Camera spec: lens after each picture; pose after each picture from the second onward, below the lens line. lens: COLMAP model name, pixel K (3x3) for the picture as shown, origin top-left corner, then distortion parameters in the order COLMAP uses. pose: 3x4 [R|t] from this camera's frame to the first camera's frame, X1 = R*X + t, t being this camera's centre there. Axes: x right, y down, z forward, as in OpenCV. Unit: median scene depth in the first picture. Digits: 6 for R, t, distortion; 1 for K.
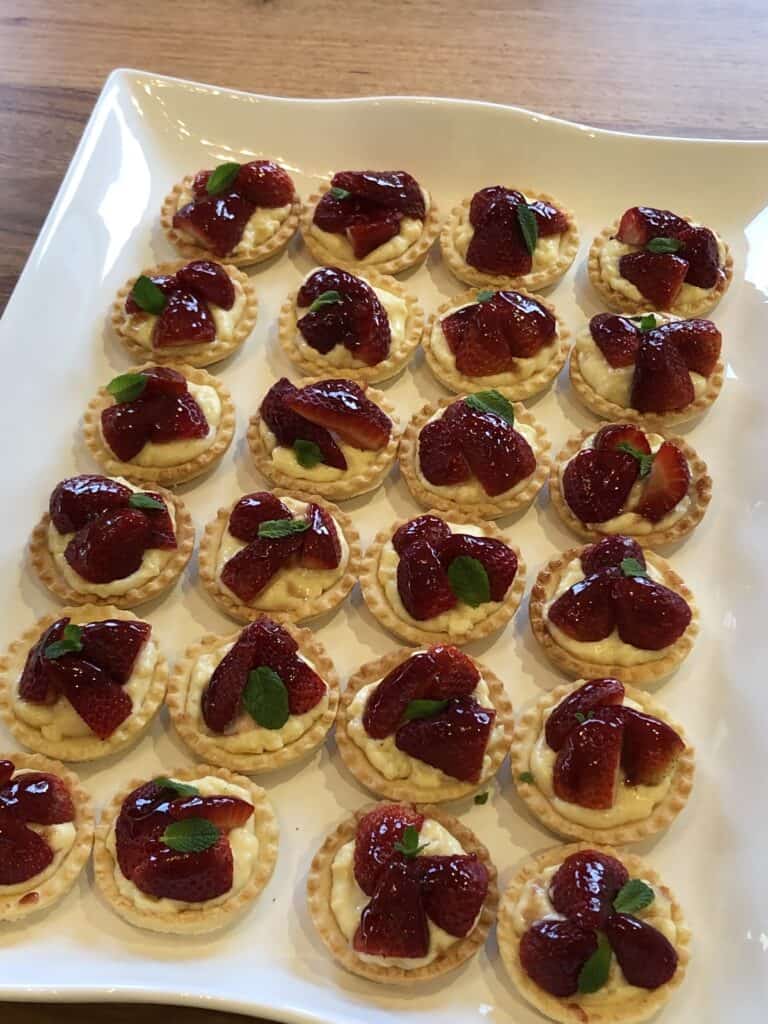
lens RADIAL K [[1677.0, 0, 384.0], [0, 1677.0, 512.0], [0, 0, 1]] dist [0.235224, -1.033663]
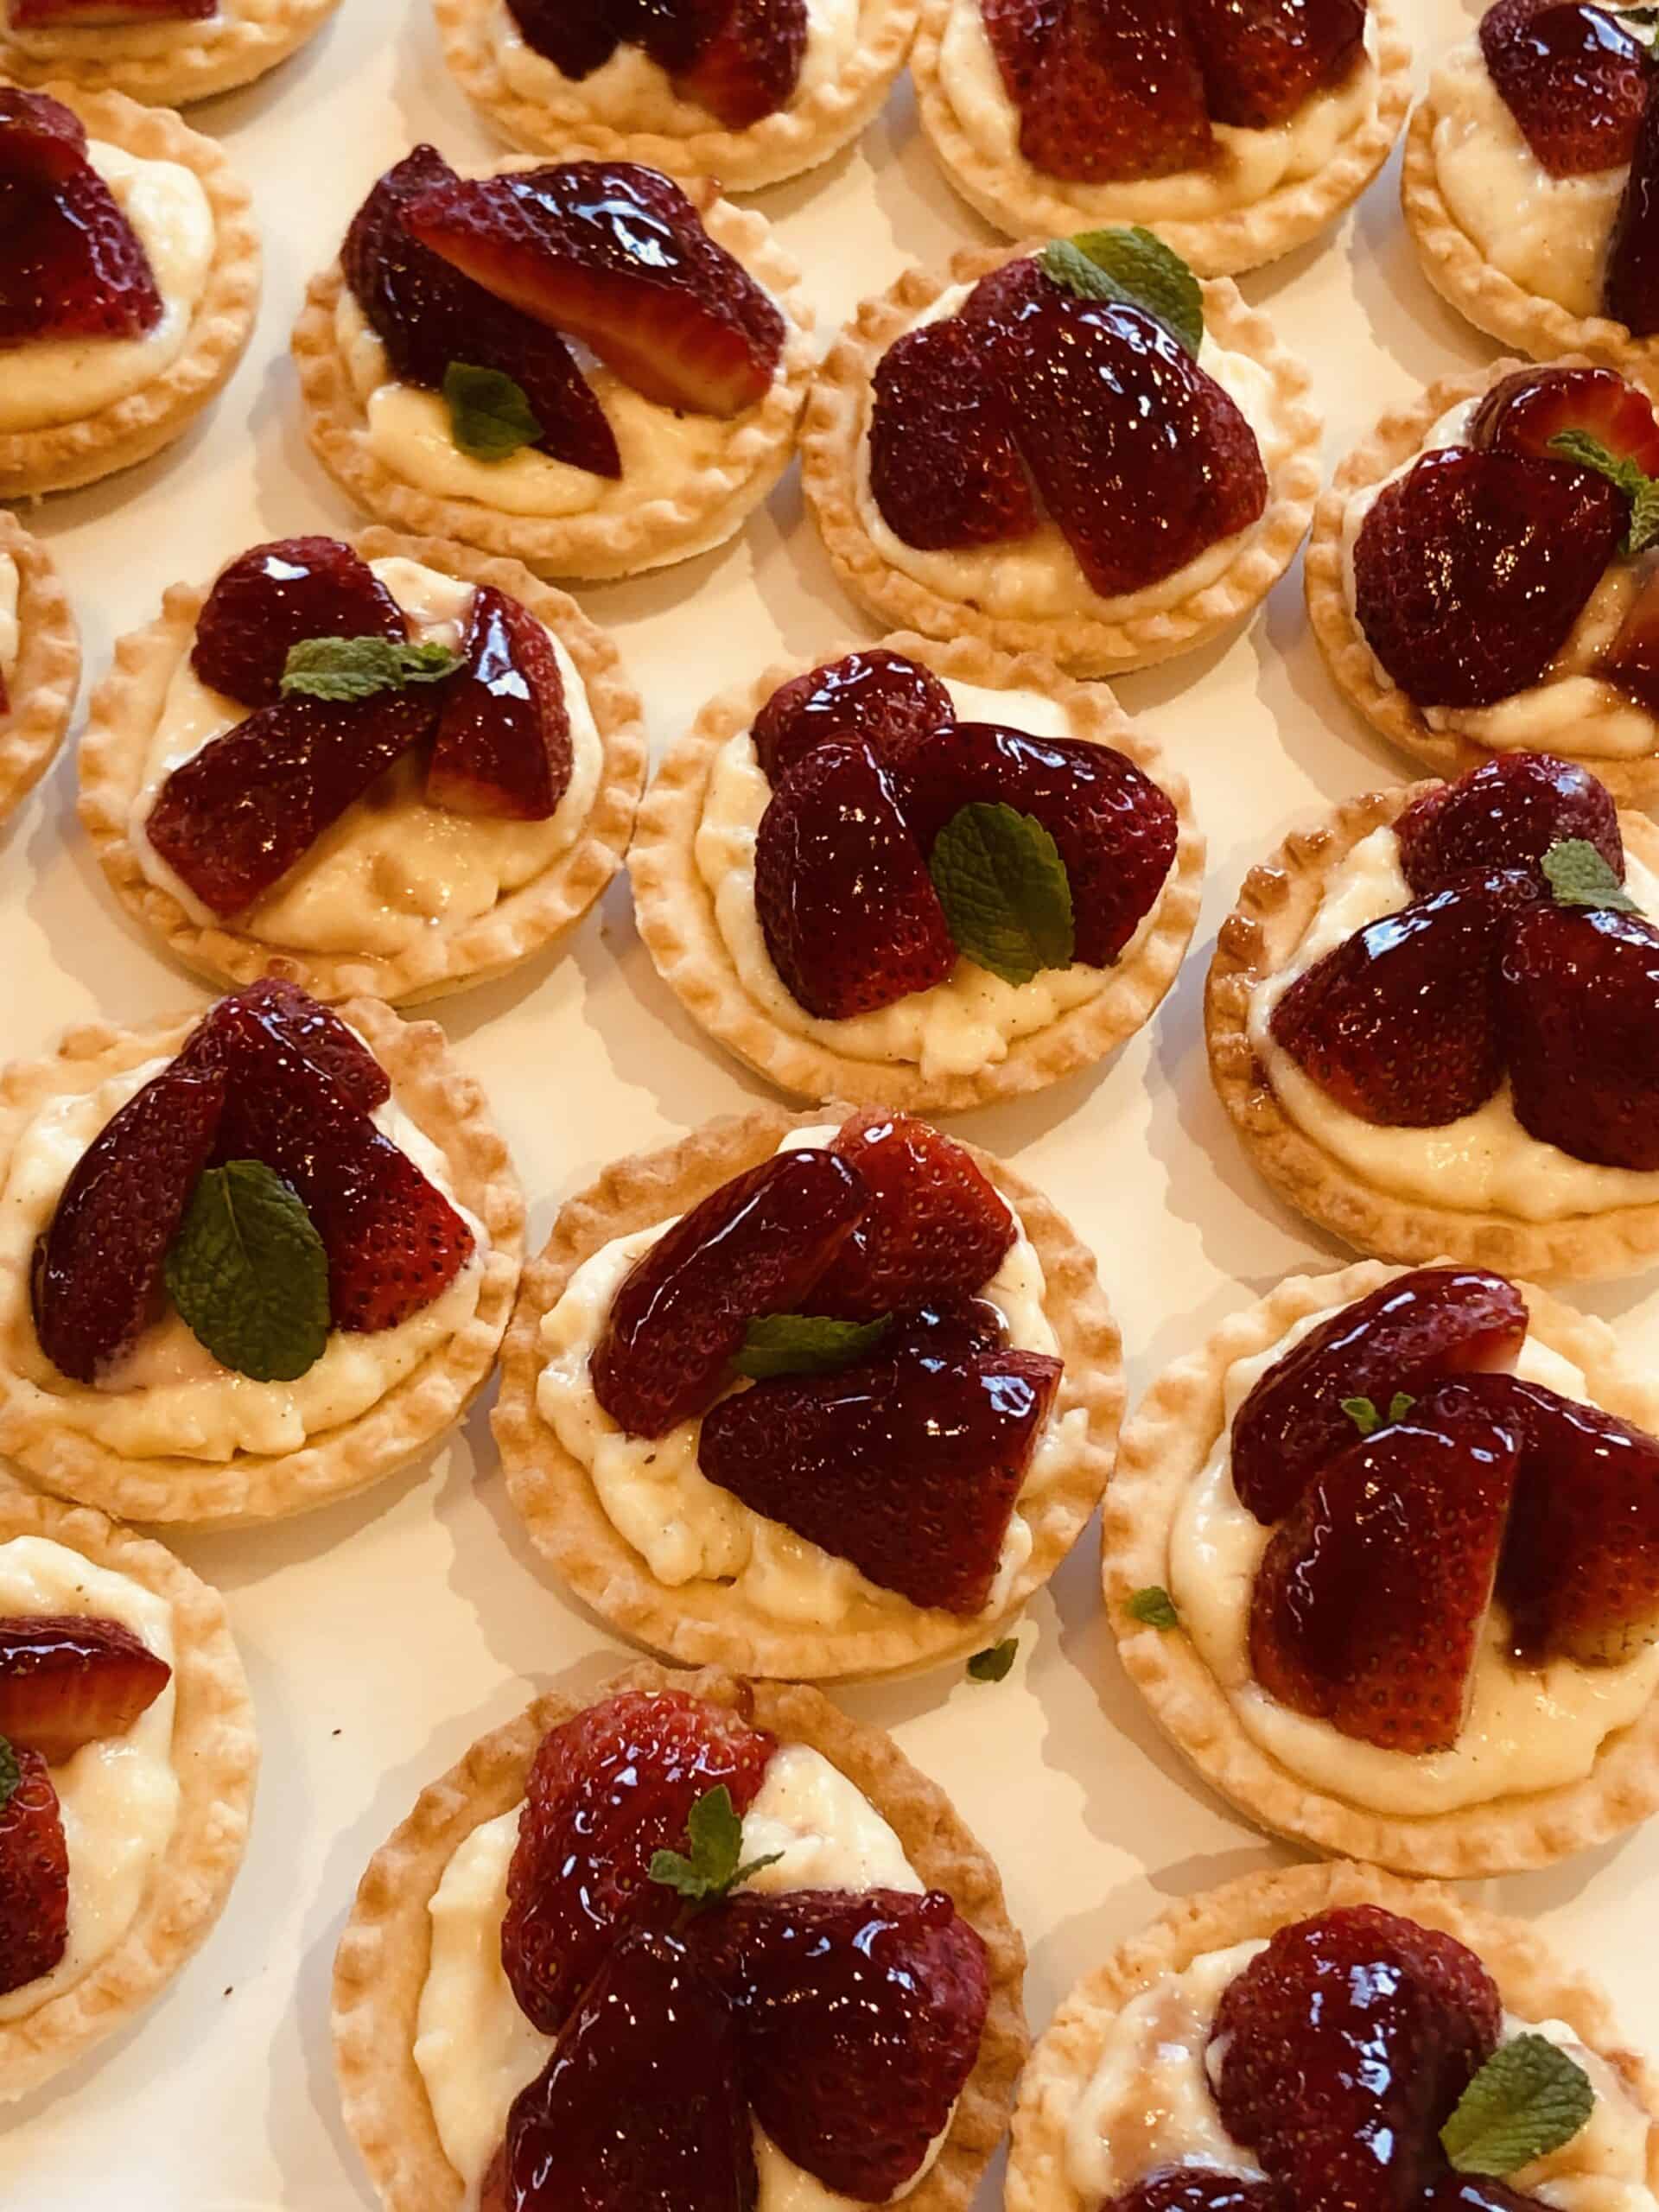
lens RADIAL K [[3622.7, 0, 829.5], [0, 3622.7, 1106.0], [0, 0, 1]] dist [0.235224, -1.033663]
pose [[0.998240, 0.057501, -0.014508, 0.031935], [-0.055160, 0.990120, 0.128918, -0.000668], [0.021778, -0.127891, 0.991549, 0.378101]]
